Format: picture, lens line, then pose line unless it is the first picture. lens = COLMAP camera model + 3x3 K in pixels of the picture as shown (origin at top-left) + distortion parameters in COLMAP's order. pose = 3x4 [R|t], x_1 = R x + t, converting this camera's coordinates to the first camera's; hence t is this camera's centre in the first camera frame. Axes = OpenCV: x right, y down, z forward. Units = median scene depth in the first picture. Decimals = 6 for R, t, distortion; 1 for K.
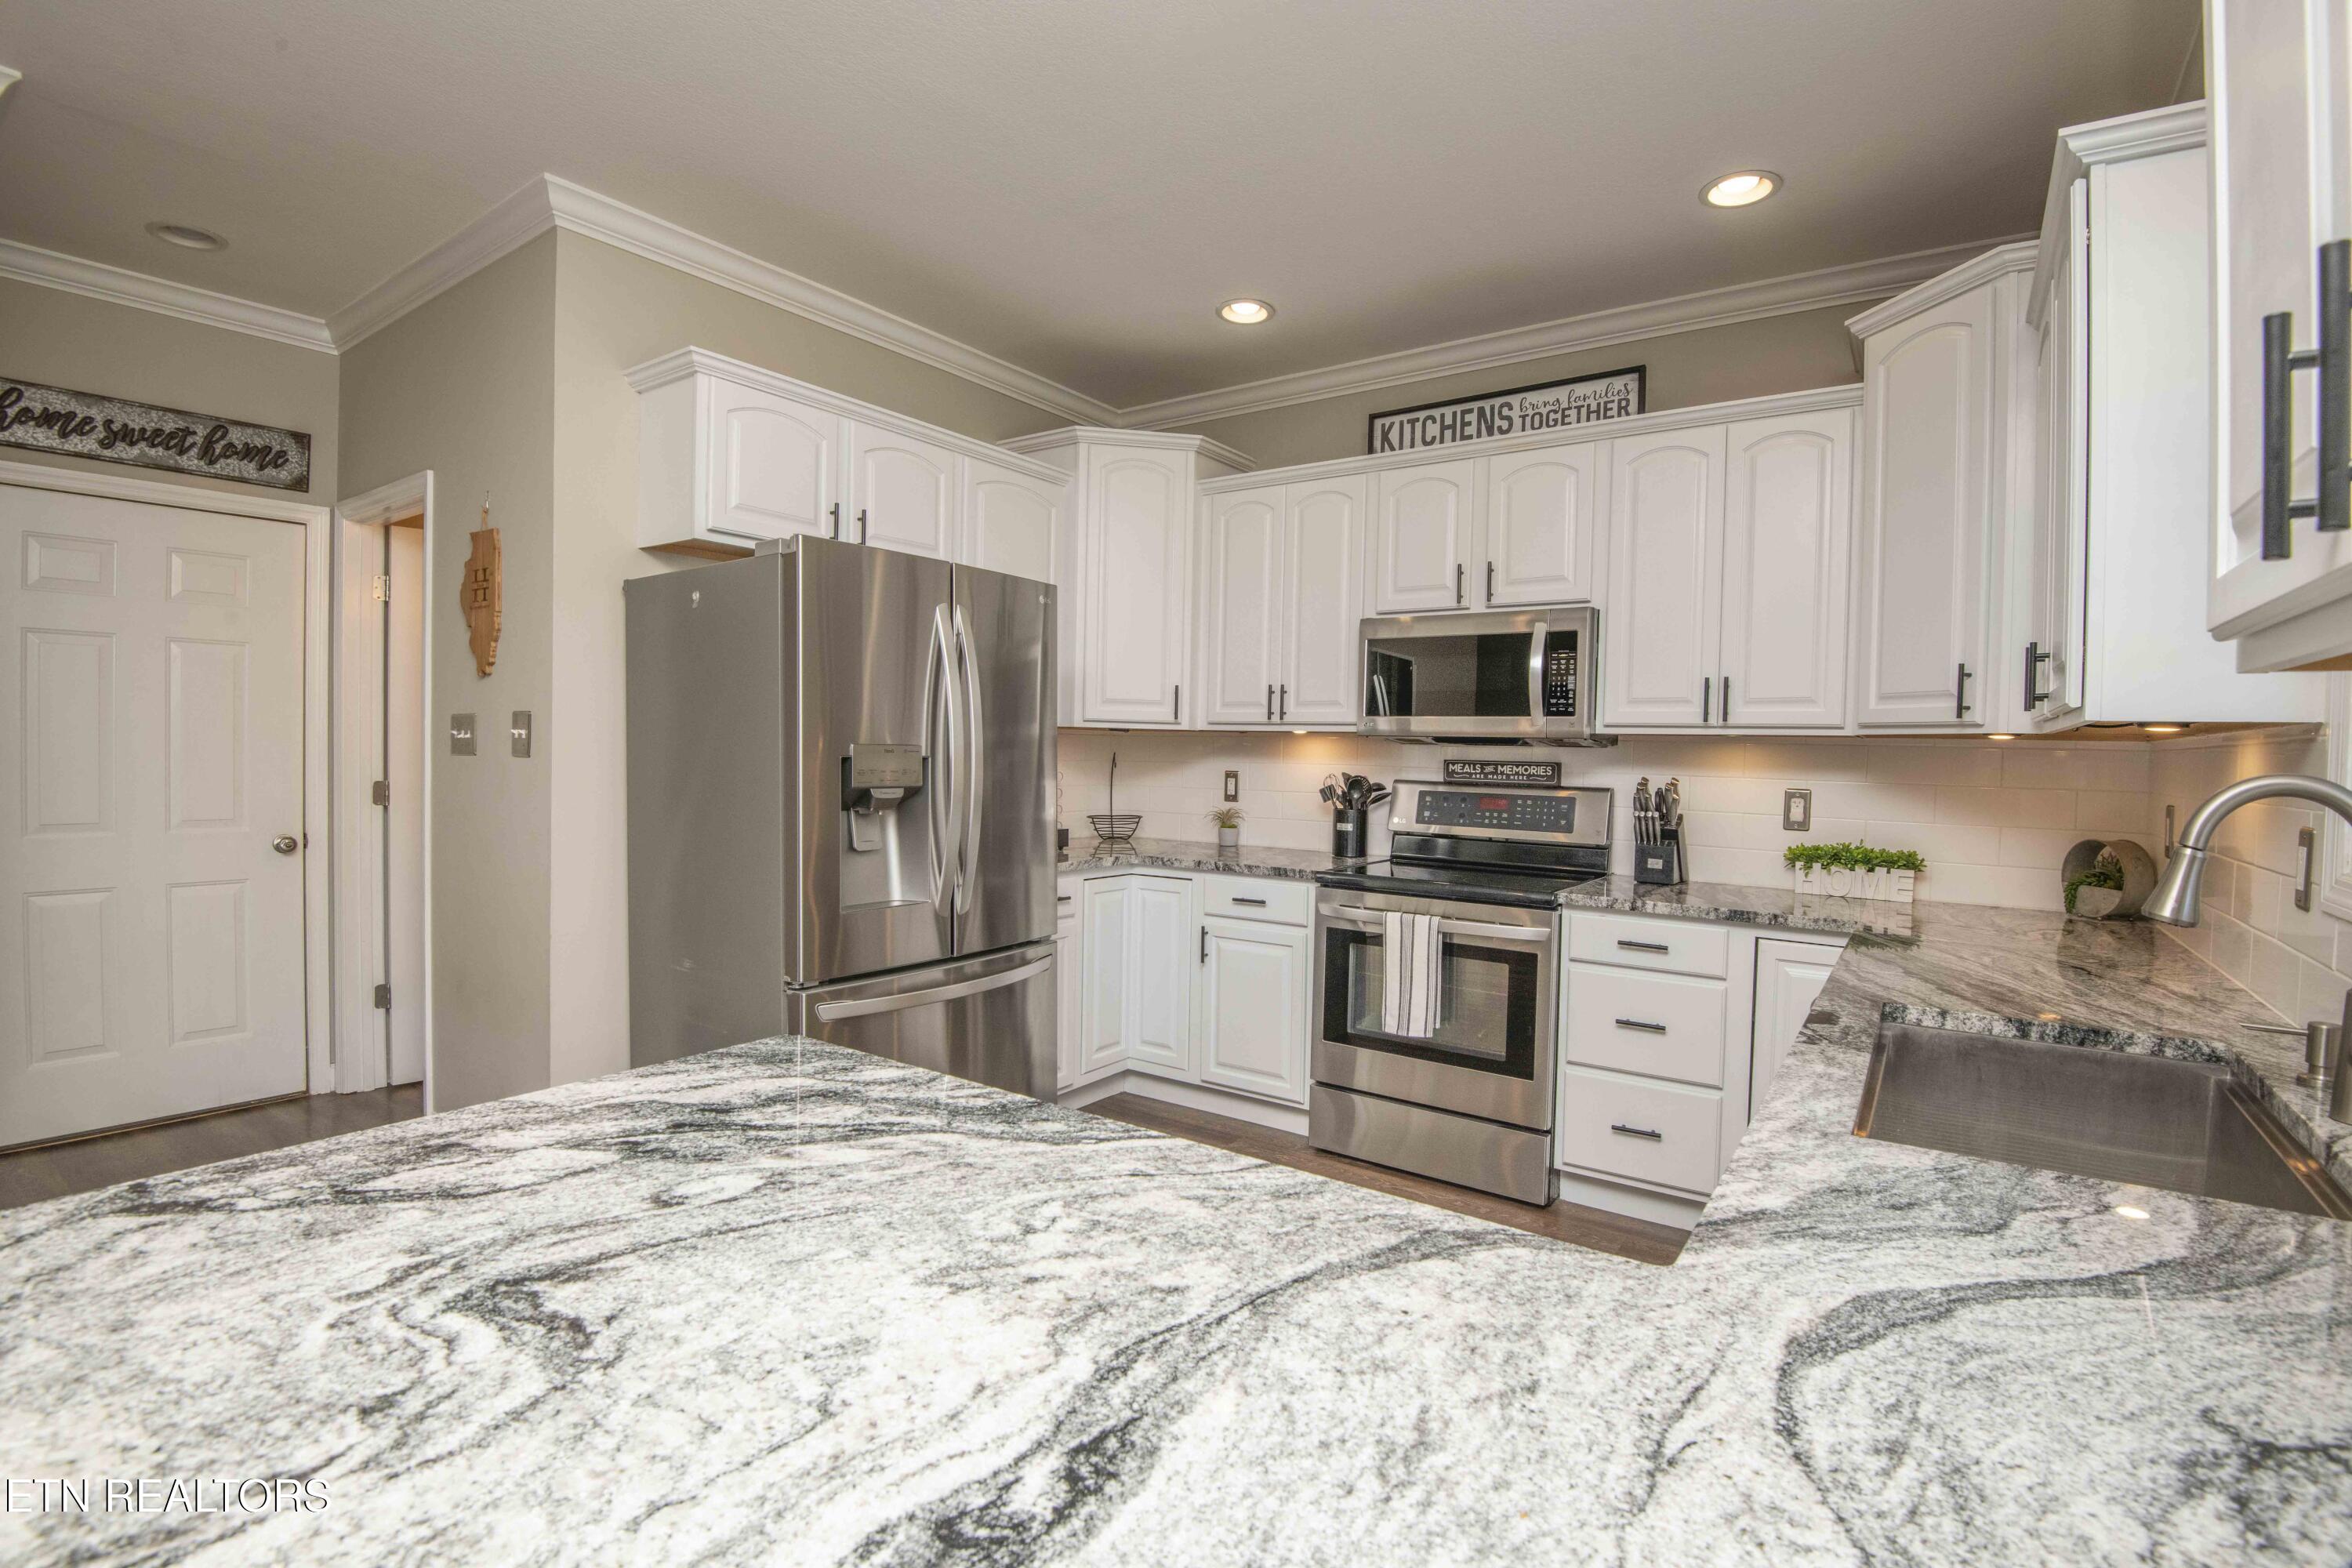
lens RADIAL K [[1101.3, 0, 1168.8], [0, 1101.3, 771.1], [0, 0, 1]] dist [-0.015017, -0.015236]
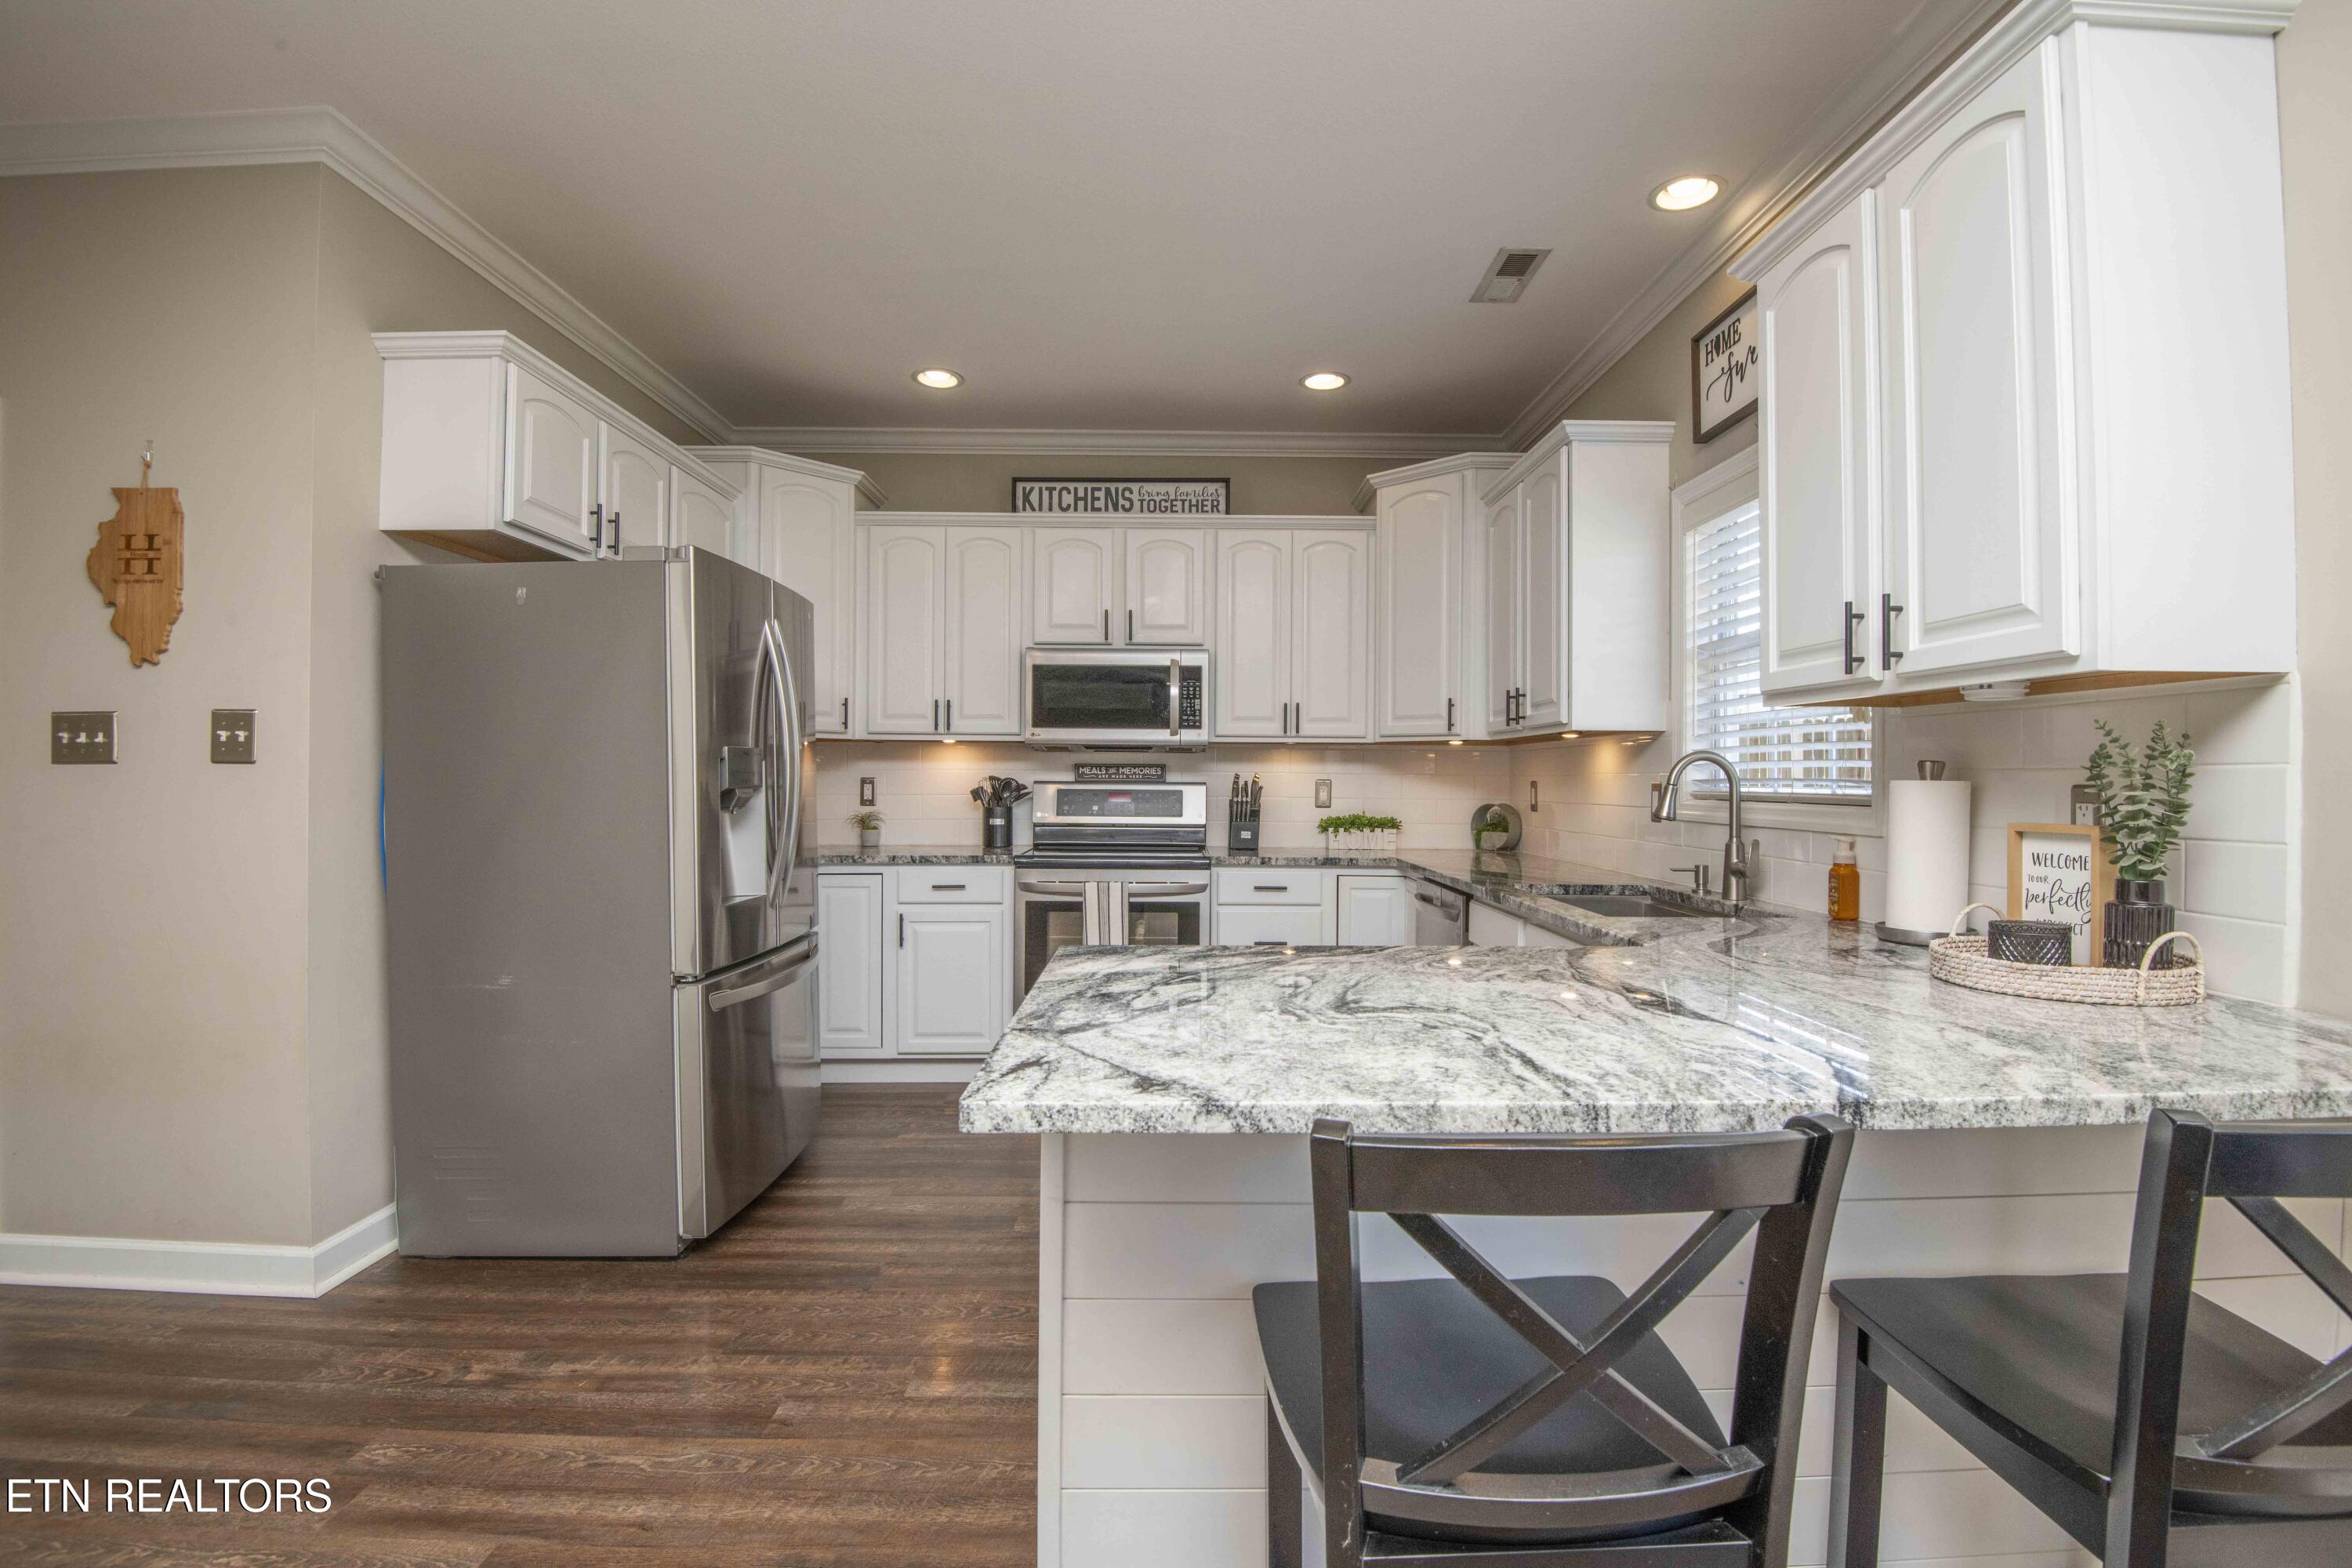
lens RADIAL K [[1101.3, 0, 1181.8], [0, 1101.3, 772.4], [0, 0, 1]] dist [-0.015017, -0.015236]
pose [[0.807723, -0.012972, 0.589420, -0.416034], [0.022661, 0.999702, -0.009051, 0.014335], [-0.589127, 0.020668, 0.807776, -0.081955]]
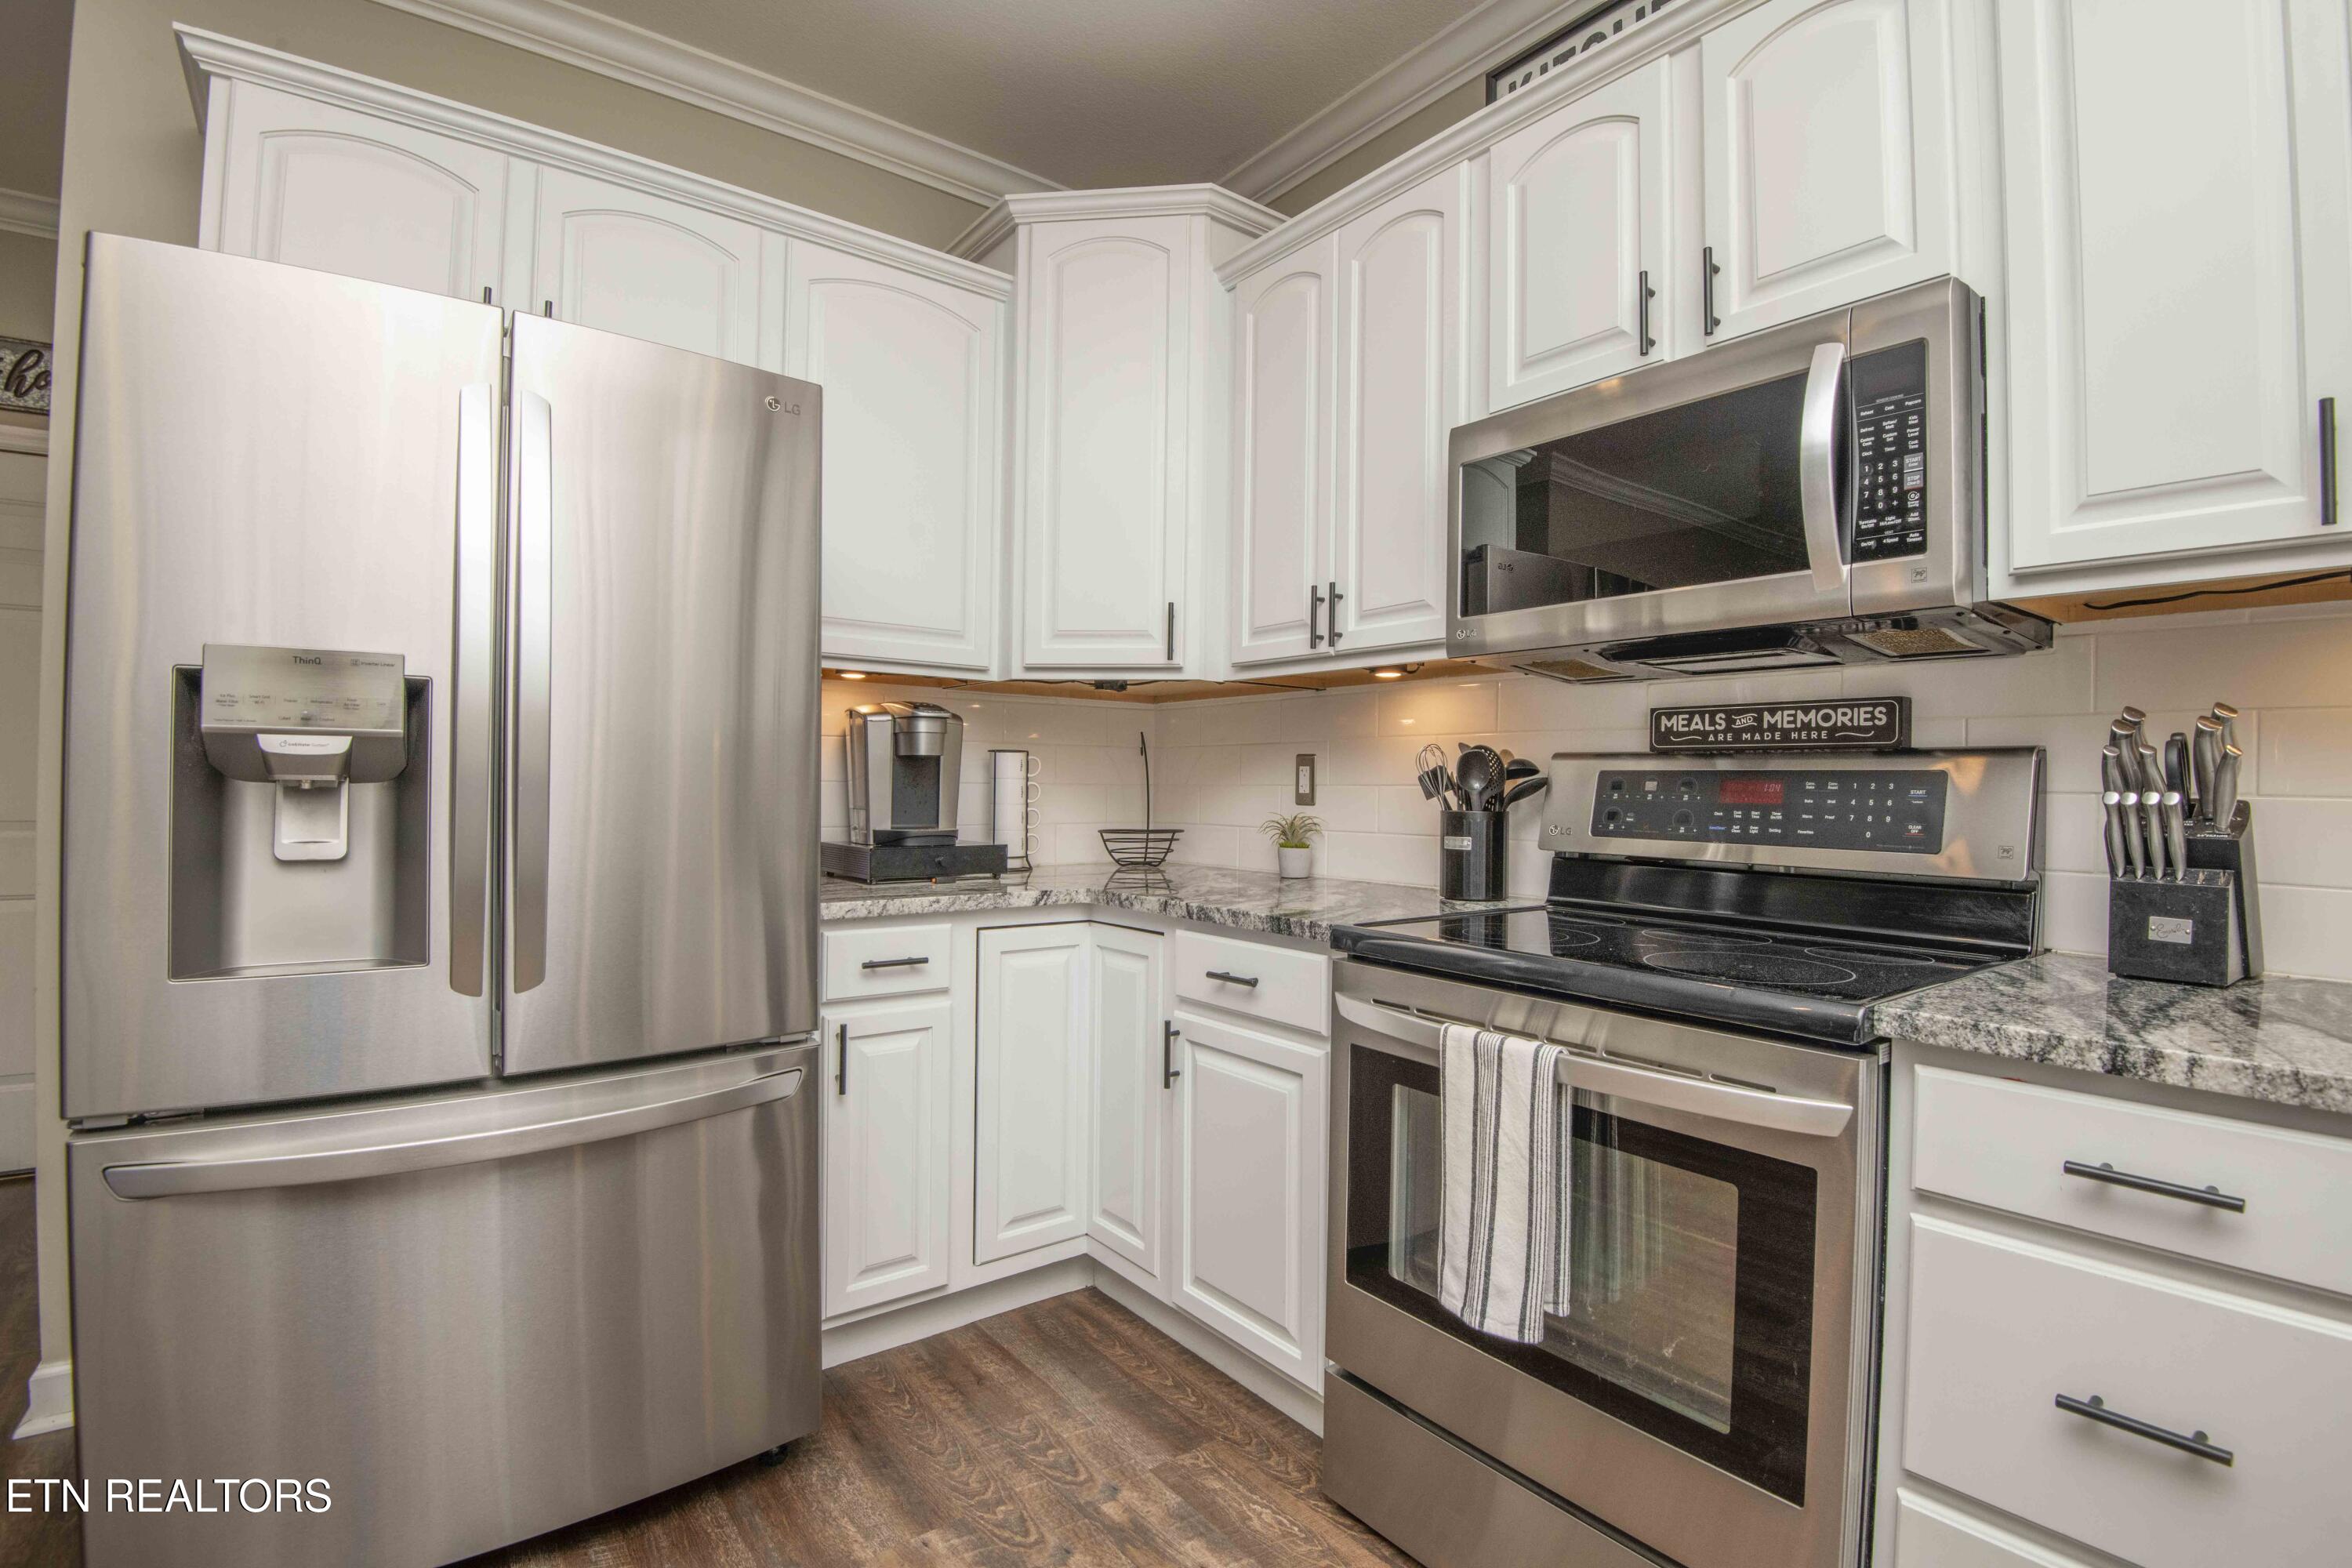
lens RADIAL K [[1101.3, 0, 1168.8], [0, 1101.3, 773.7], [0, 0, 1]] dist [-0.015017, -0.015236]
pose [[0.955446, -0.012740, -0.294892, 0.203265], [0.002759, 0.999410, -0.034238, 0.038758], [0.295154, 0.031899, 0.954917, 0.497507]]
